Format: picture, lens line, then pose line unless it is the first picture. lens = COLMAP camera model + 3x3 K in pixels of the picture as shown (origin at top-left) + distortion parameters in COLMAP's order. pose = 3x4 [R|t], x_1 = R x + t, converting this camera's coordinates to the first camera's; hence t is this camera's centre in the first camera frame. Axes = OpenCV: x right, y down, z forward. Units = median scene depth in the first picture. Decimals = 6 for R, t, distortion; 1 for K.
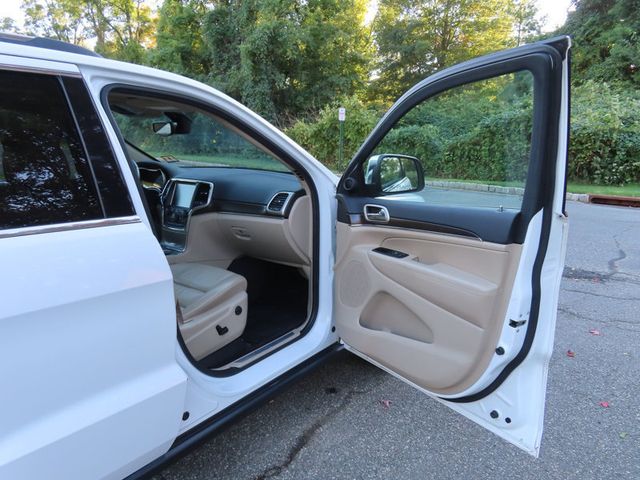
lens RADIAL K [[459.7, 0, 320.0], [0, 459.7, 240.0], [0, 0, 1]] dist [-0.003869, 0.005765]
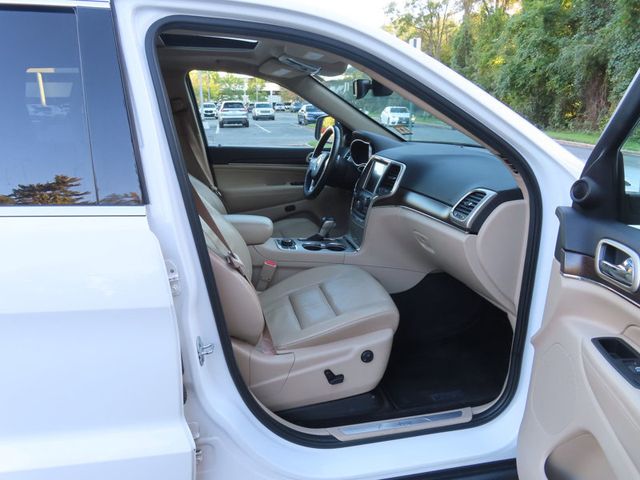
lens RADIAL K [[459.7, 0, 320.0], [0, 459.7, 240.0], [0, 0, 1]] dist [-0.003869, 0.005765]
pose [[0.755381, 0.184444, -0.628792, 0.151973], [-0.149554, 0.982770, 0.108615, -0.072648], [0.637991, 0.011993, 0.769950, 0.400327]]
